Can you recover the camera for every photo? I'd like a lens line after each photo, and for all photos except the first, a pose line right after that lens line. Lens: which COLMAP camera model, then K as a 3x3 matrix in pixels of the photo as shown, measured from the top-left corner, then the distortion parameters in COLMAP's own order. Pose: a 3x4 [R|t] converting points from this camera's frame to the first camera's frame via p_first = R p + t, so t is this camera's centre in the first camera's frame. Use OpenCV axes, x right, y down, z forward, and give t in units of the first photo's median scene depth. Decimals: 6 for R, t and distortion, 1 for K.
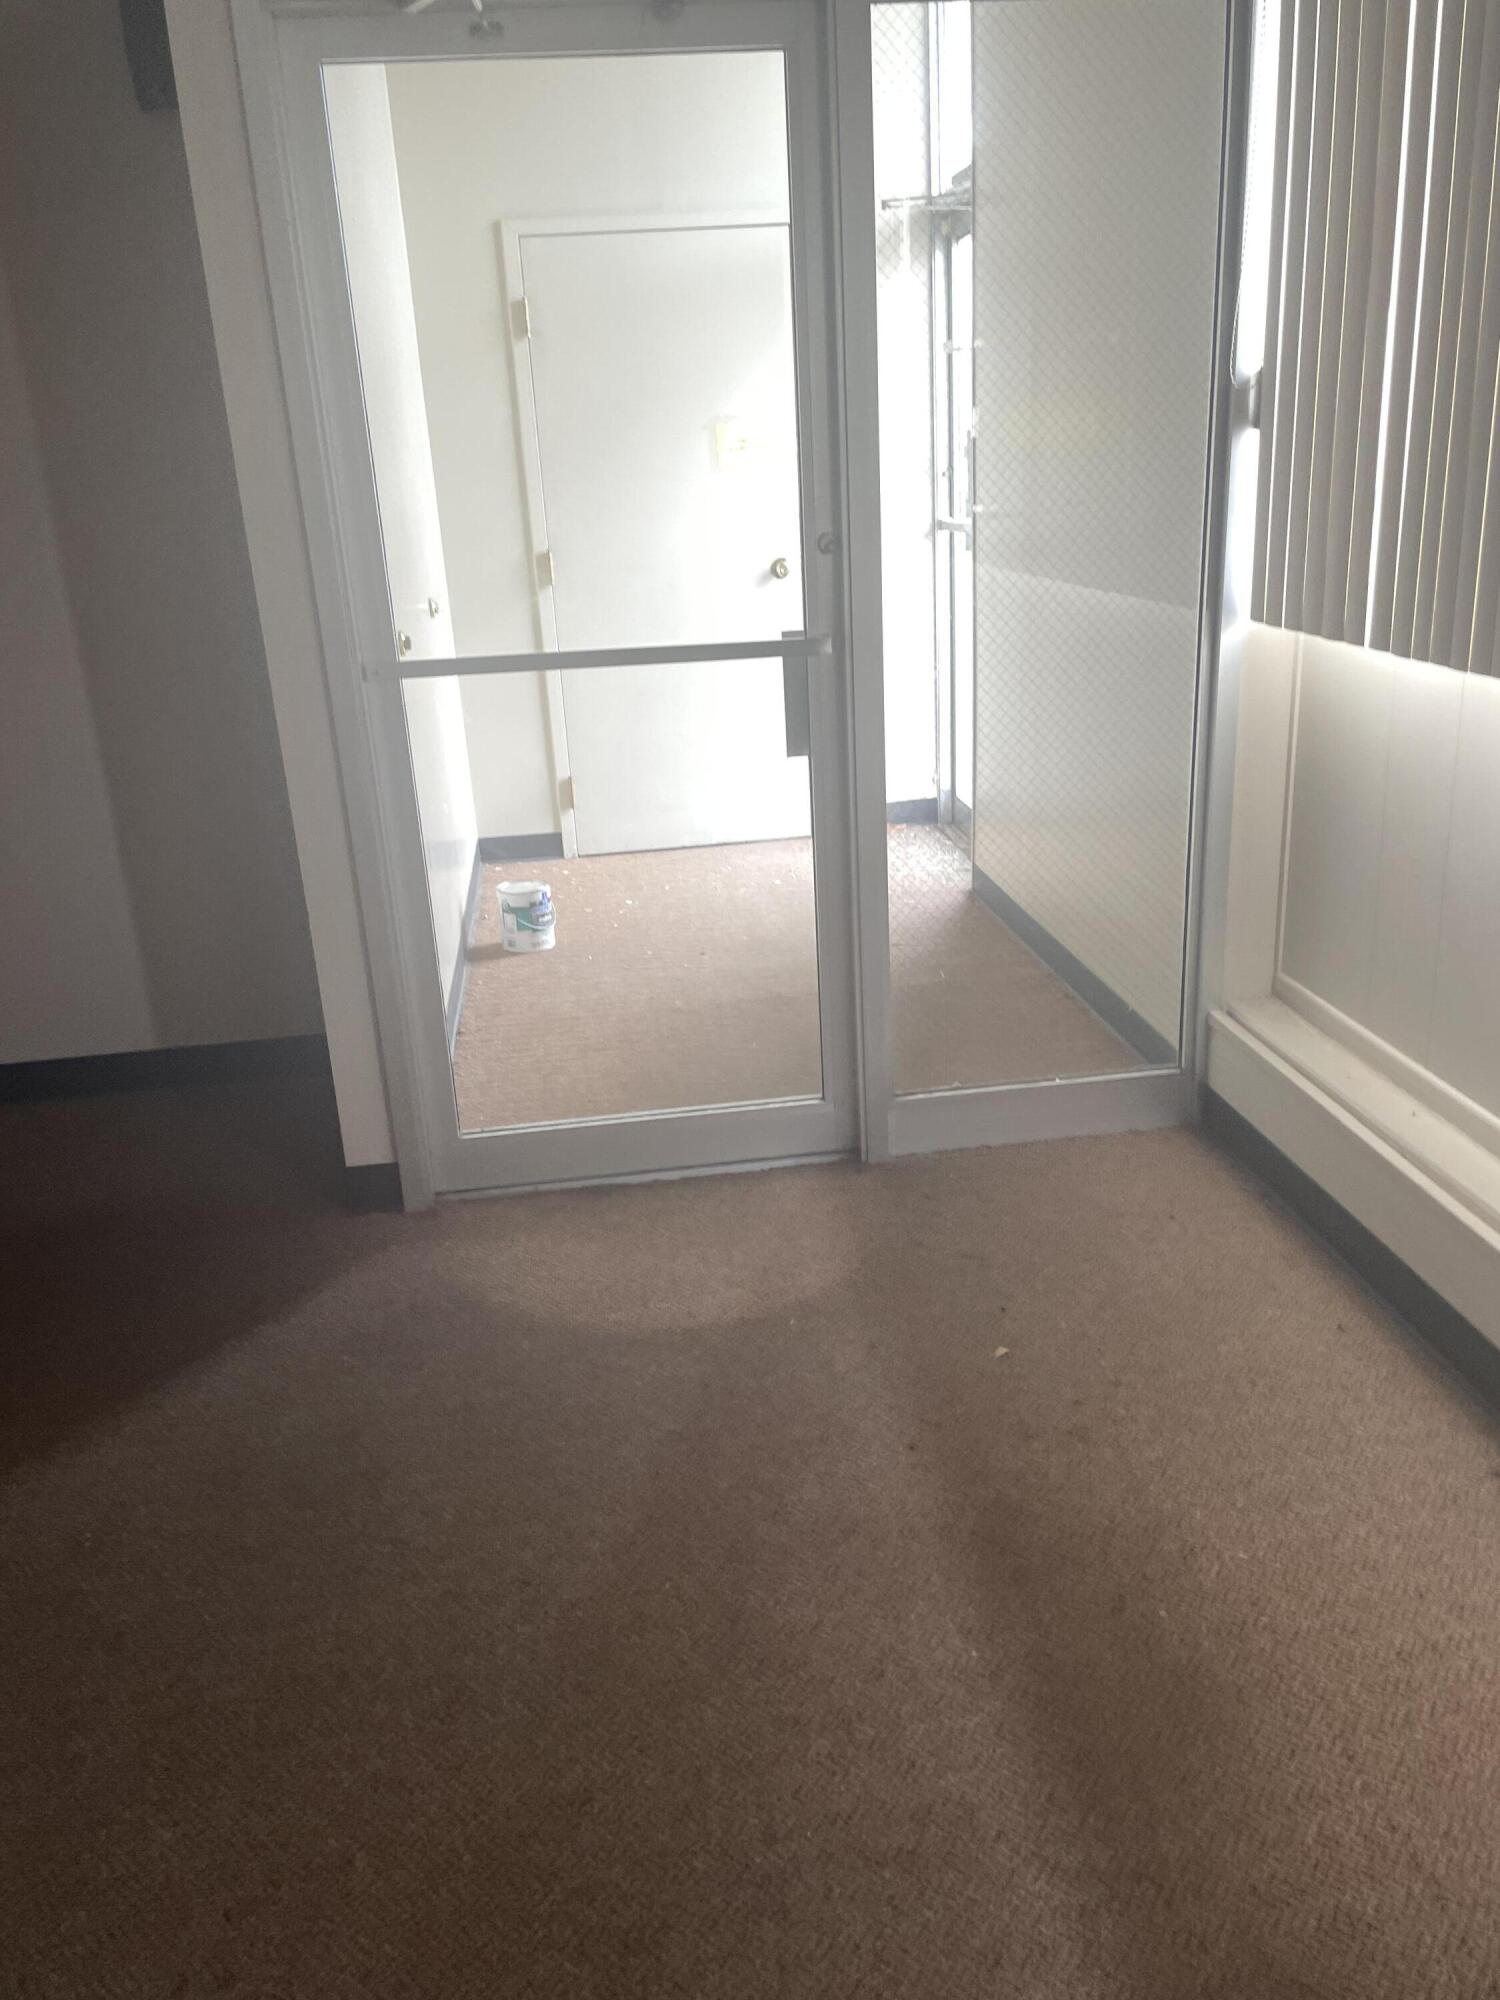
lens RADIAL K [[1508.7, 0, 743.0], [0, 1508.7, 983.5], [0, 0, 1]] dist [0.046093, -0.004525]
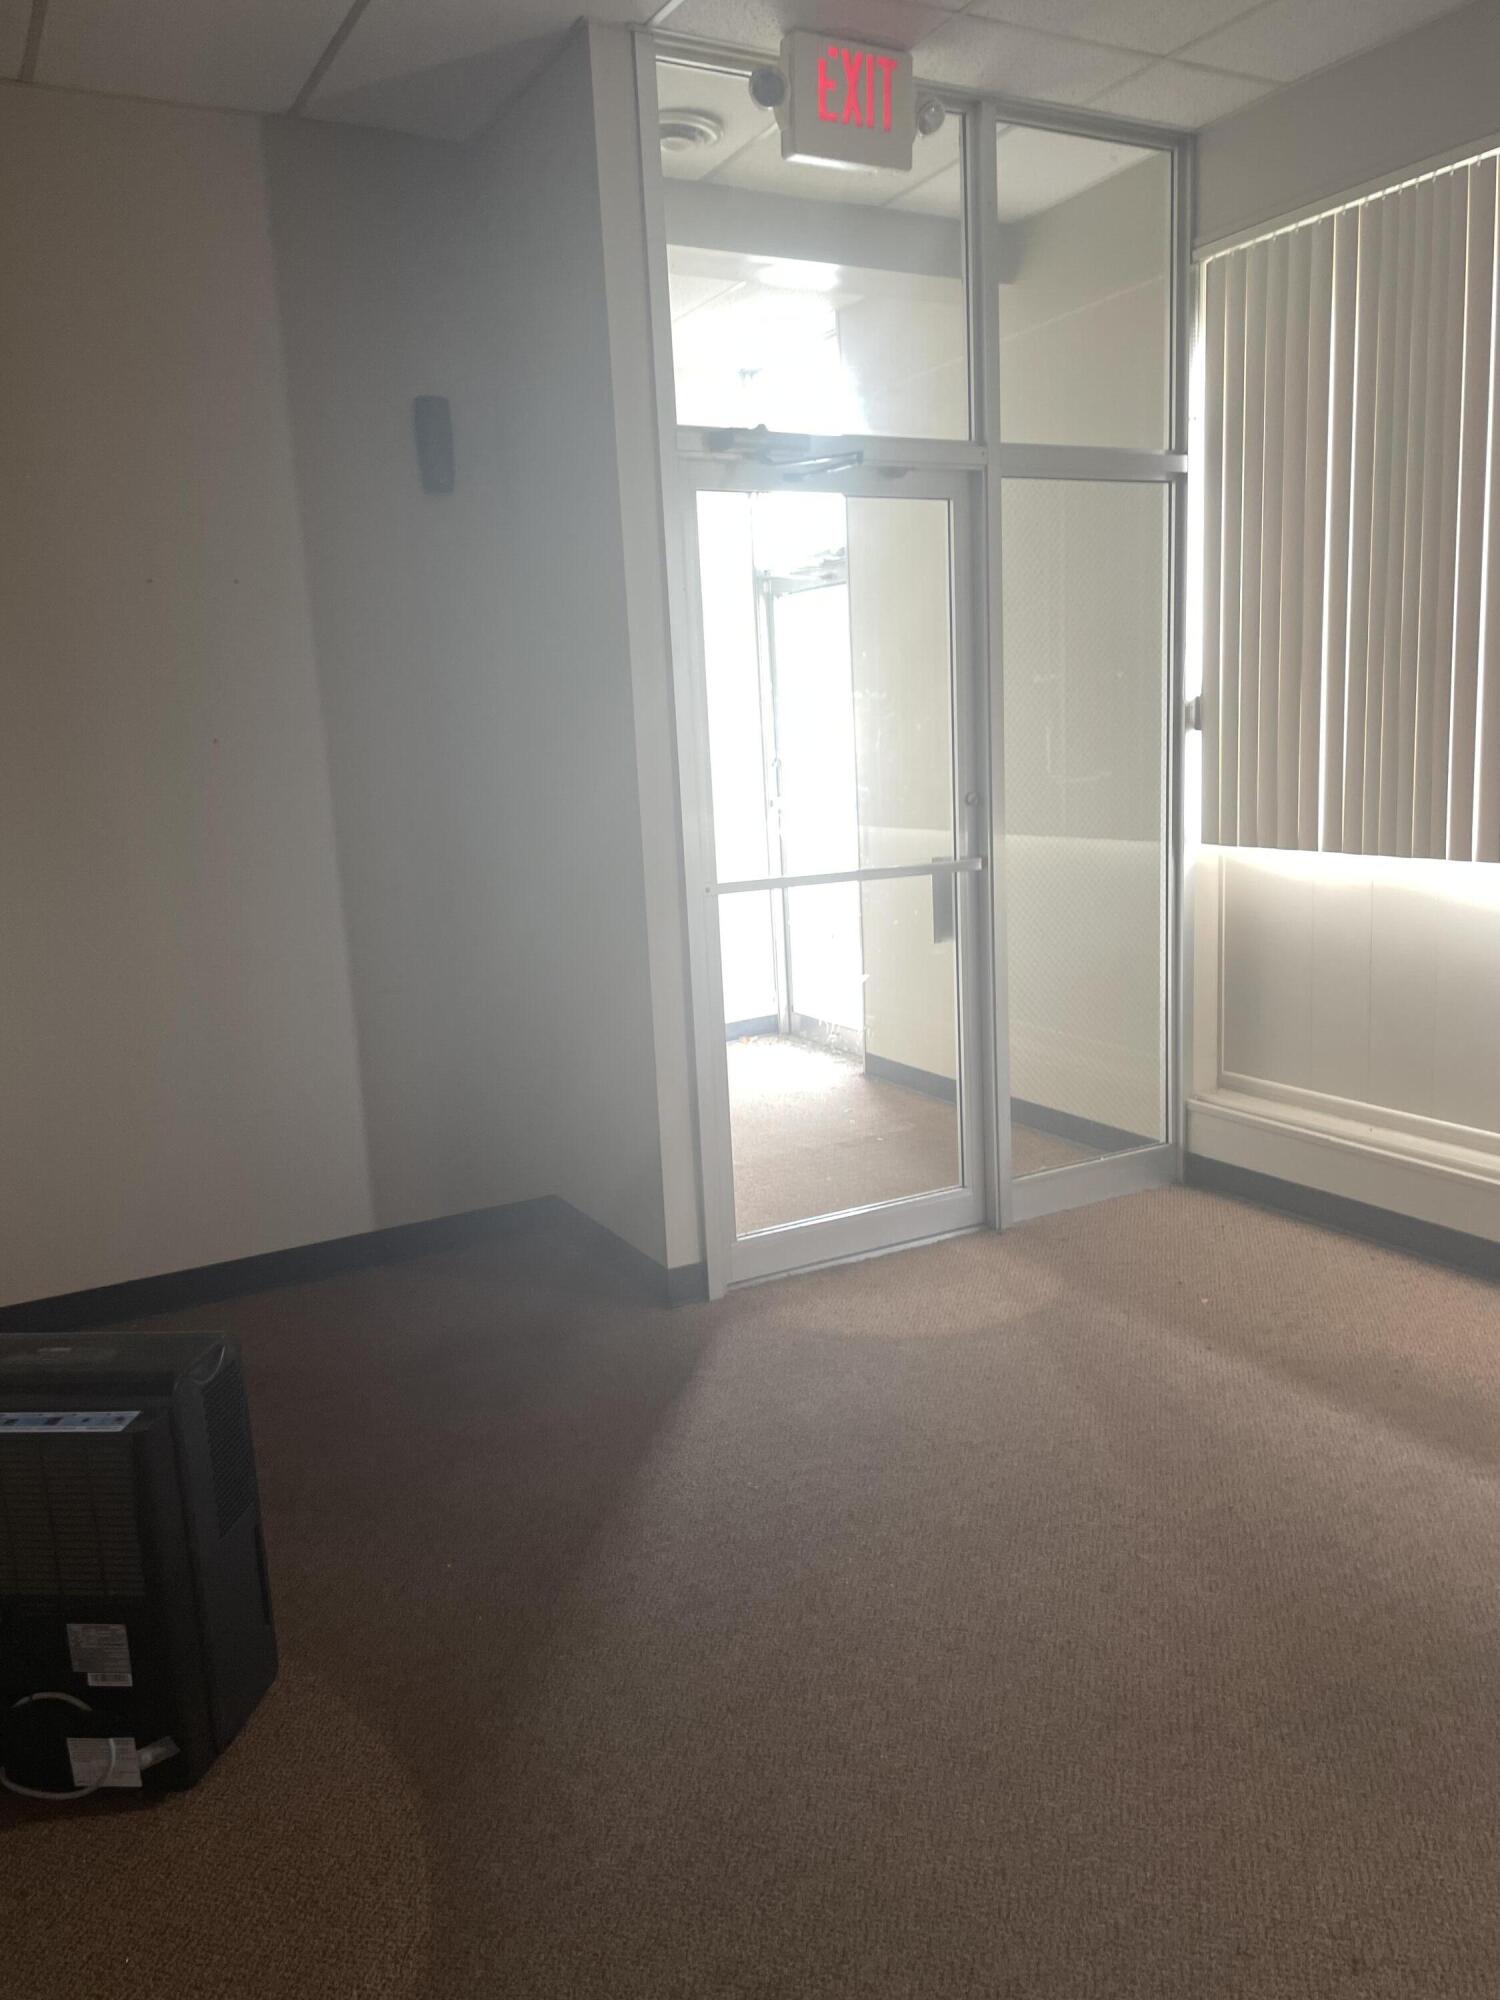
lens RADIAL K [[1508.7, 0, 762.5], [0, 1508.7, 1009.8], [0, 0, 1]] dist [0.046093, -0.004525]
pose [[0.928435, -0.059834, 0.366645, -0.633112], [0.121313, 0.981670, -0.146992, 0.100984], [-0.351129, 0.180952, 0.918675, -0.243868]]
